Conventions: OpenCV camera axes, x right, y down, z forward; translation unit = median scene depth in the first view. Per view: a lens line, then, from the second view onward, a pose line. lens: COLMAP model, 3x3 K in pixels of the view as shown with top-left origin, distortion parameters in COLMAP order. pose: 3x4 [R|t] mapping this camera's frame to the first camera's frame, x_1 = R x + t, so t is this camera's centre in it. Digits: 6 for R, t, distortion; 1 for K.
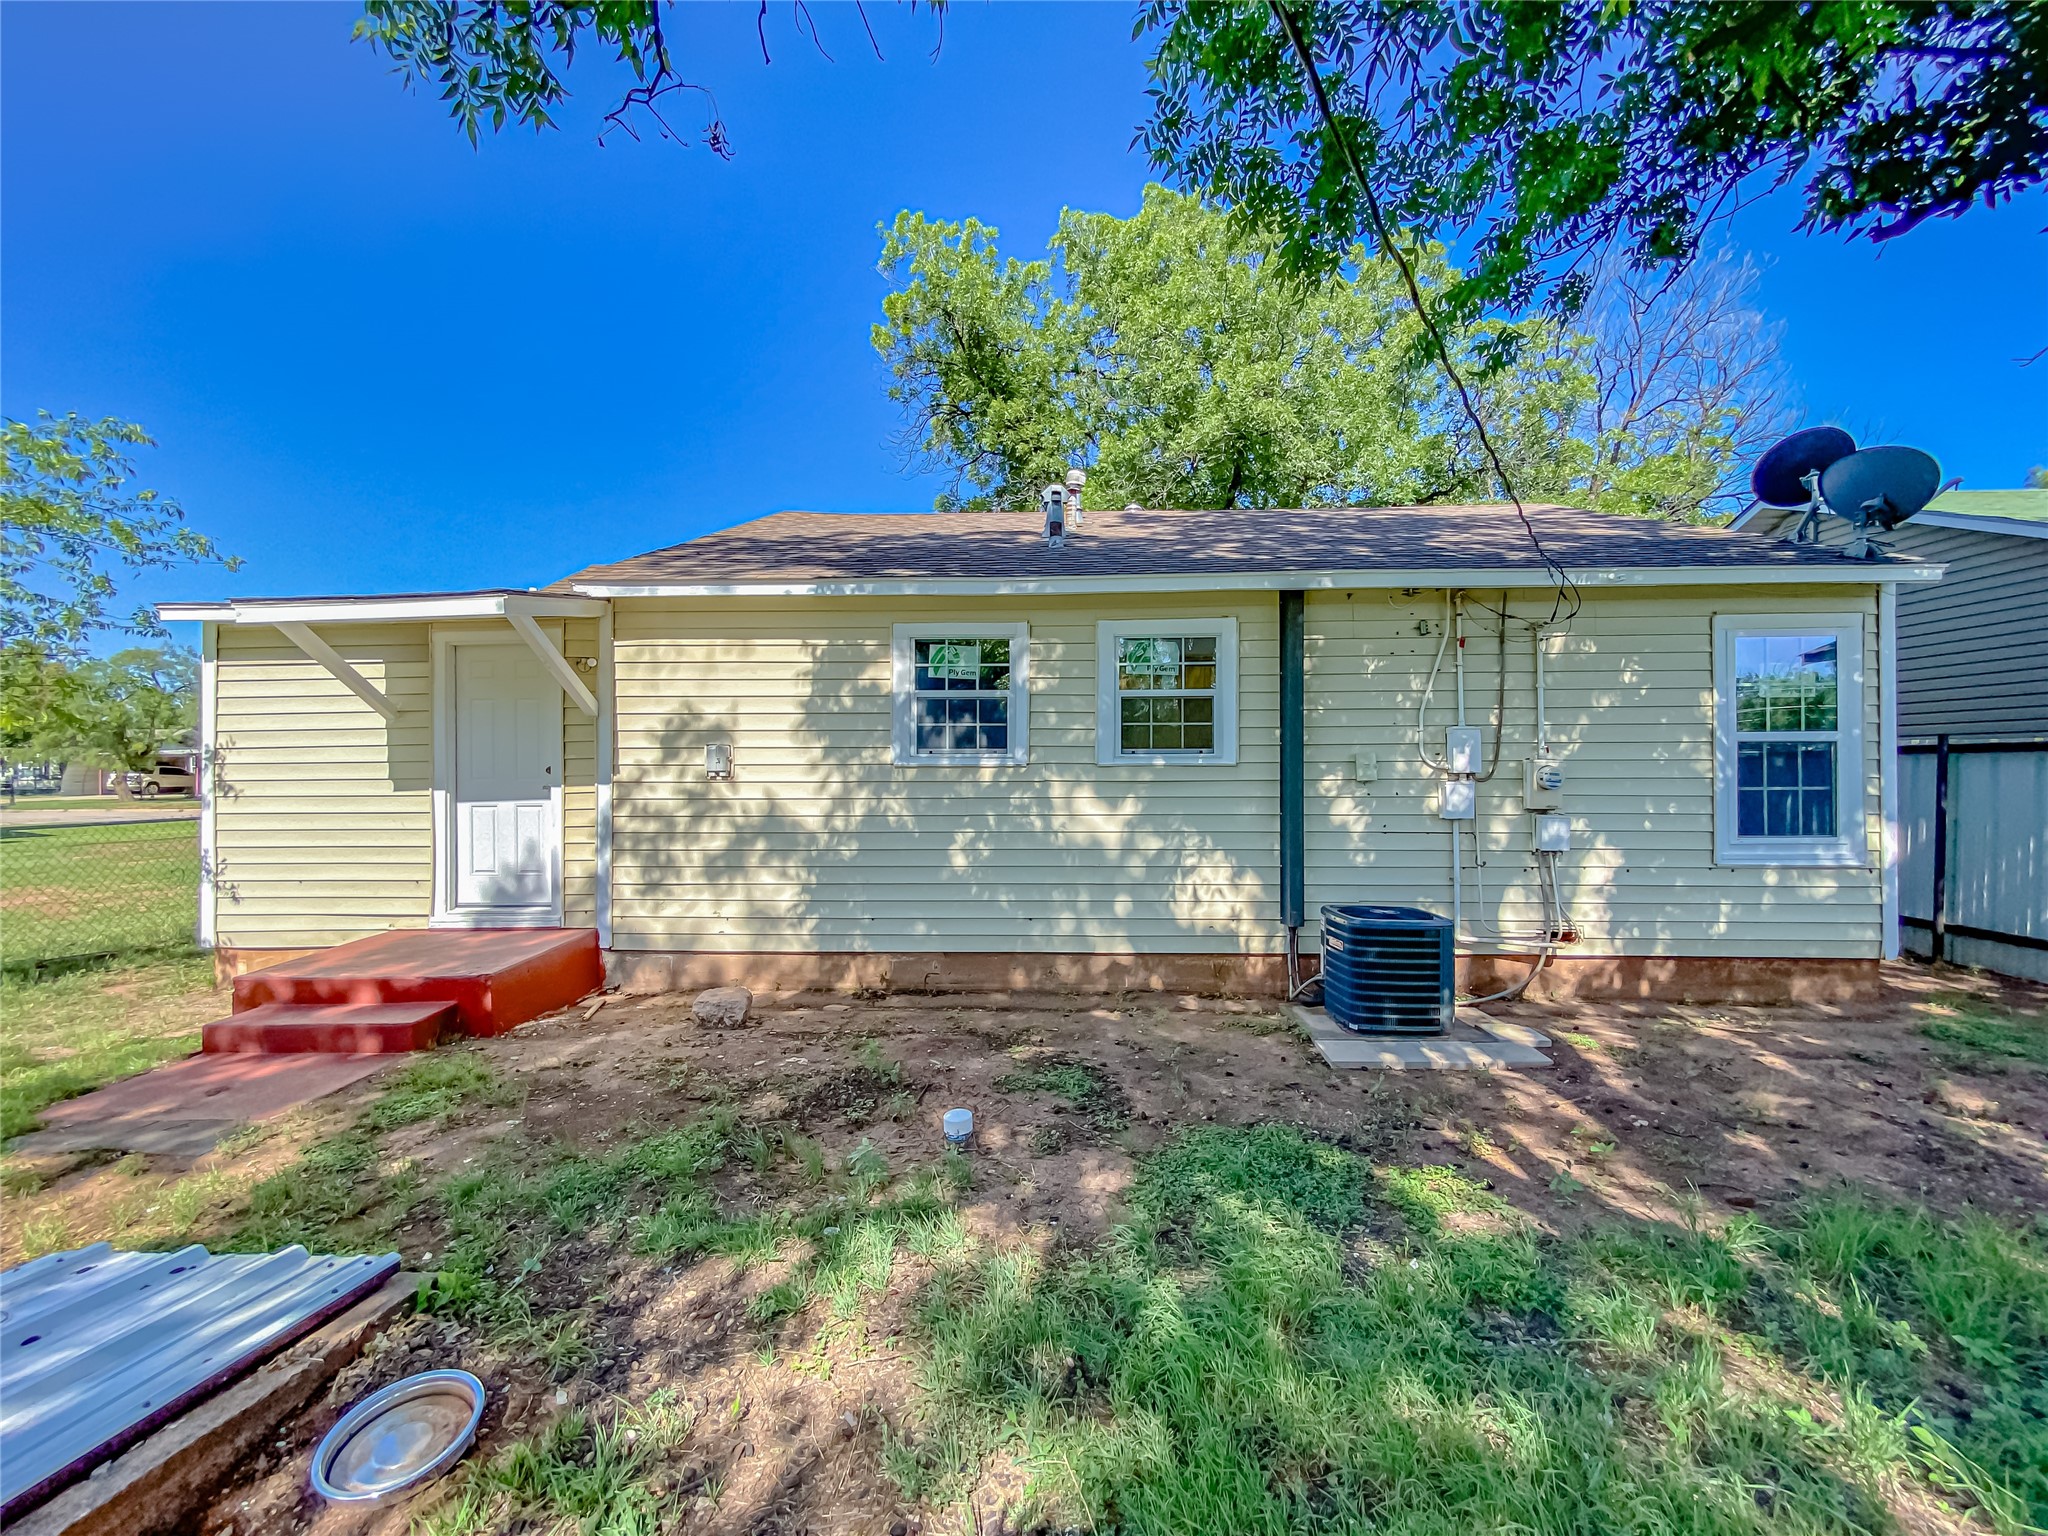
lens RADIAL K [[832.4, 0, 1024.0], [0, 832.4, 768.0], [0, 0, 1]] dist [0.015742, -0.000093]
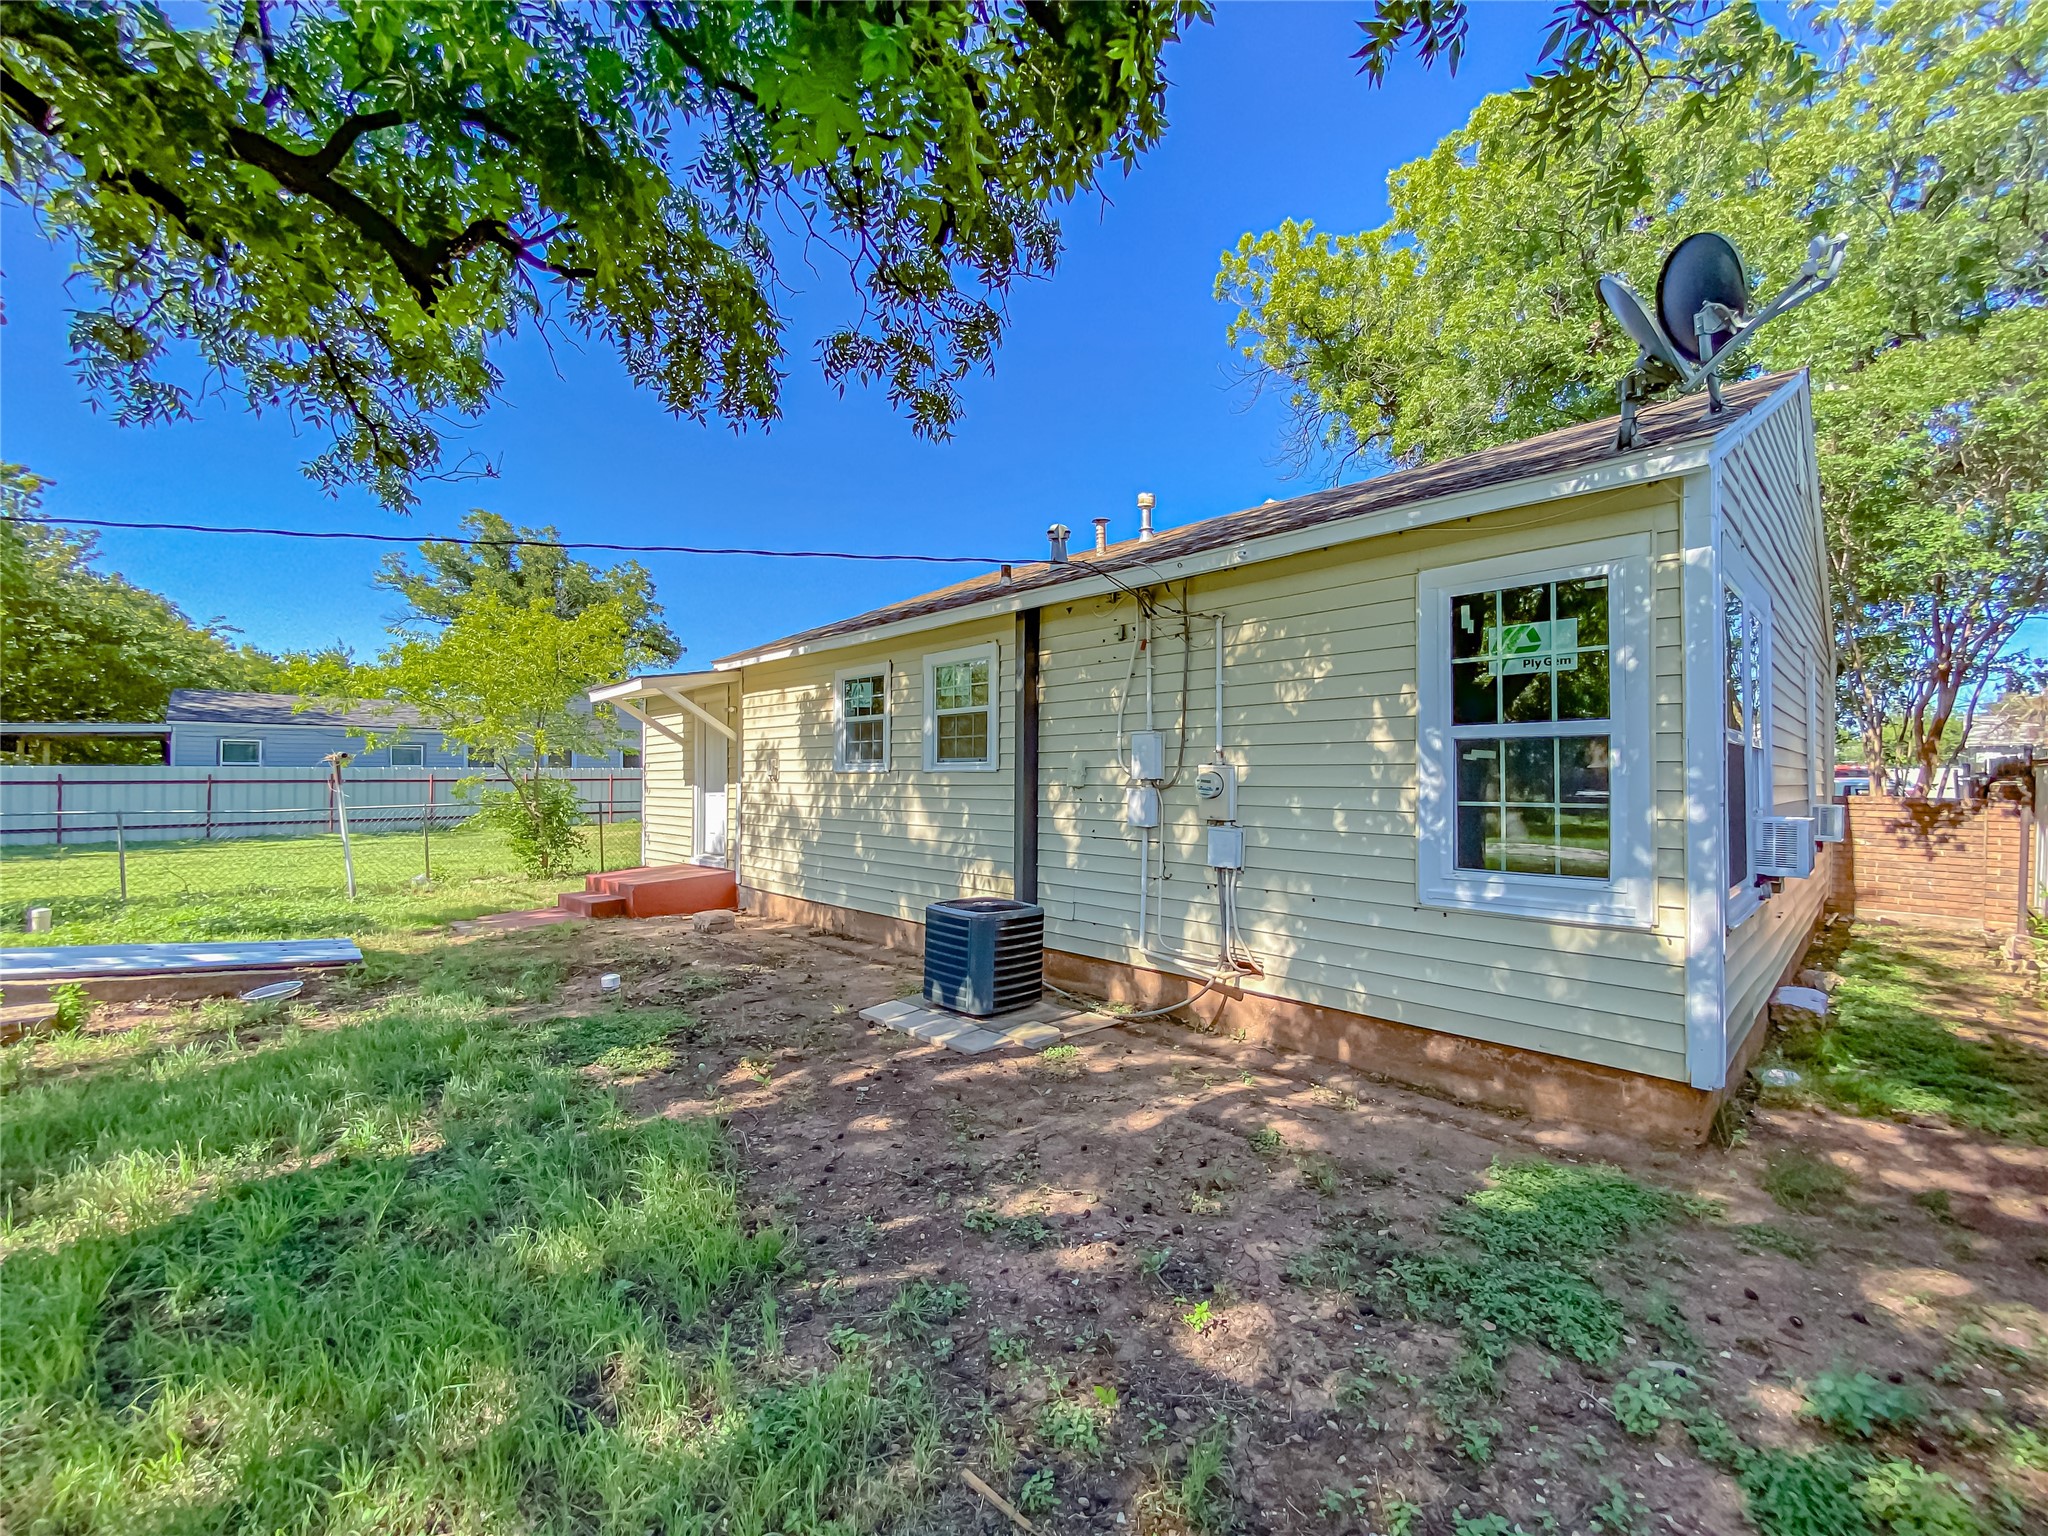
lens RADIAL K [[843.1, 0, 1024.0], [0, 843.1, 768.0], [0, 0, 1]] dist [0.003370, 0.000067]
pose [[0.725076, -0.004381, -0.688655, 1.037050], [-0.008508, 0.999846, -0.015320, 0.007996], [0.688617, 0.016967, 0.724927, 0.202827]]
